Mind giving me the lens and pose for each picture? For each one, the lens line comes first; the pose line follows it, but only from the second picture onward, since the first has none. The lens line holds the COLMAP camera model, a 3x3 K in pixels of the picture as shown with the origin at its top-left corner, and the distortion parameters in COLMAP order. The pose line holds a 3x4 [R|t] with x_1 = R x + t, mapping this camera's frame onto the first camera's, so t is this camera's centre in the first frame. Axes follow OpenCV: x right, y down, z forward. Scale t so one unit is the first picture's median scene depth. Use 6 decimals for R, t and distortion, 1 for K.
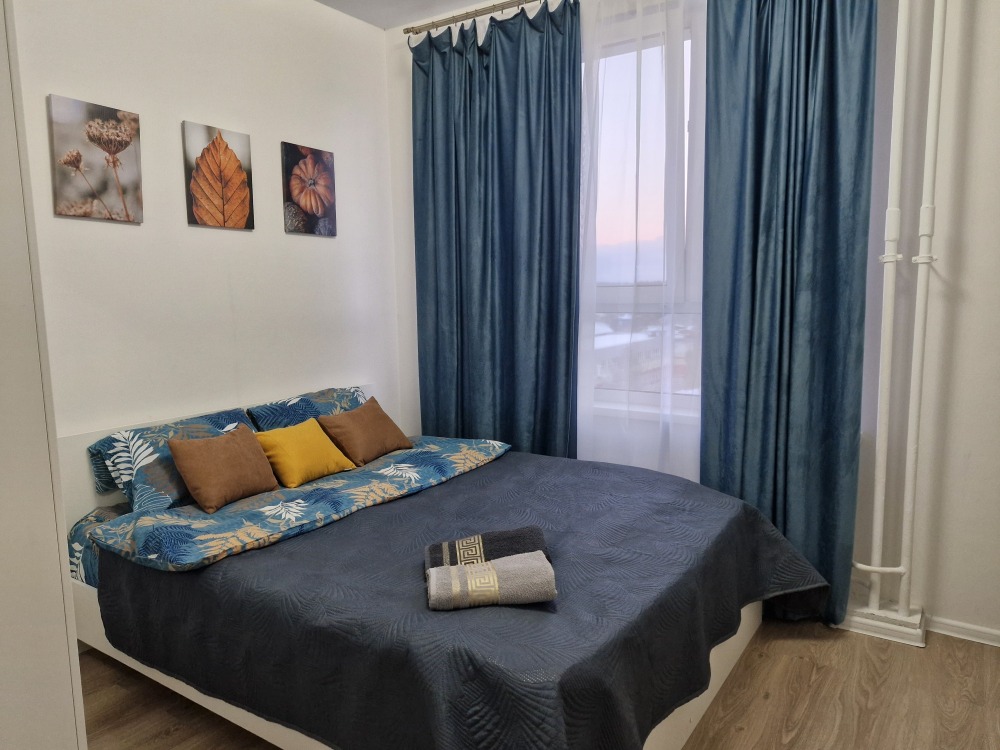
lens RADIAL K [[686.9, 0, 505.4], [0, 686.9, 372.0], [0, 0, 1]] dist [0.056853, -0.052397]
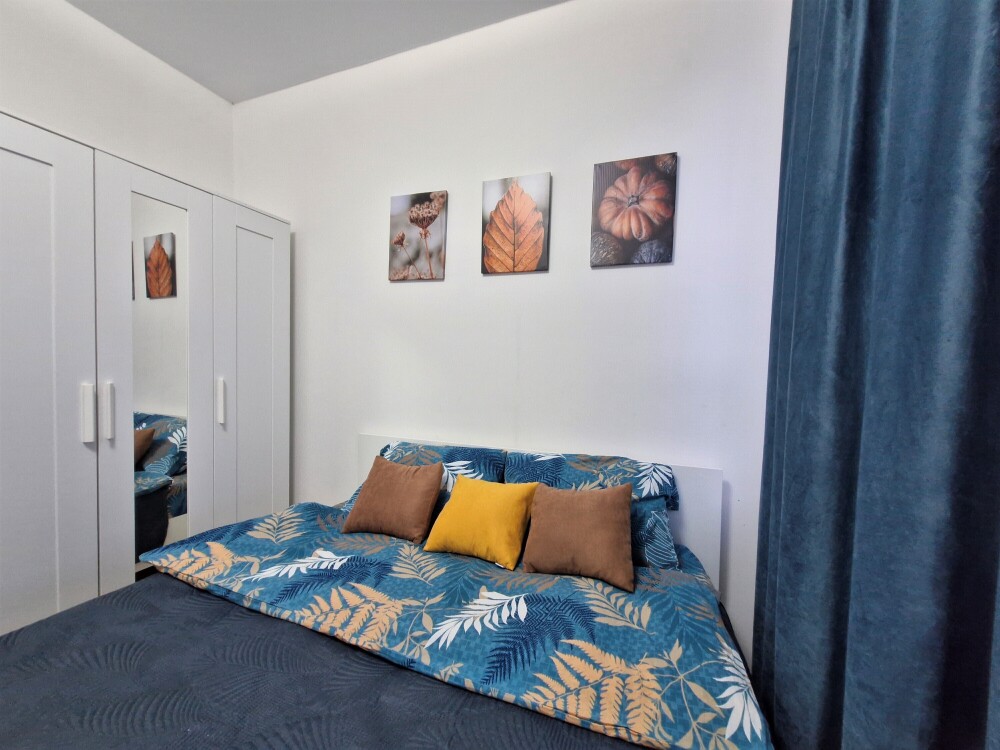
lens RADIAL K [[389.2, 0, 500.1], [0, 389.2, 379.3], [0, 0, 1]] dist [0.000250, -0.000301]
pose [[0.219383, 0.054702, -0.974104, 0.167695], [-0.140758, 0.989756, 0.023880, -0.065656], [0.965432, 0.131874, 0.224835, 0.914654]]
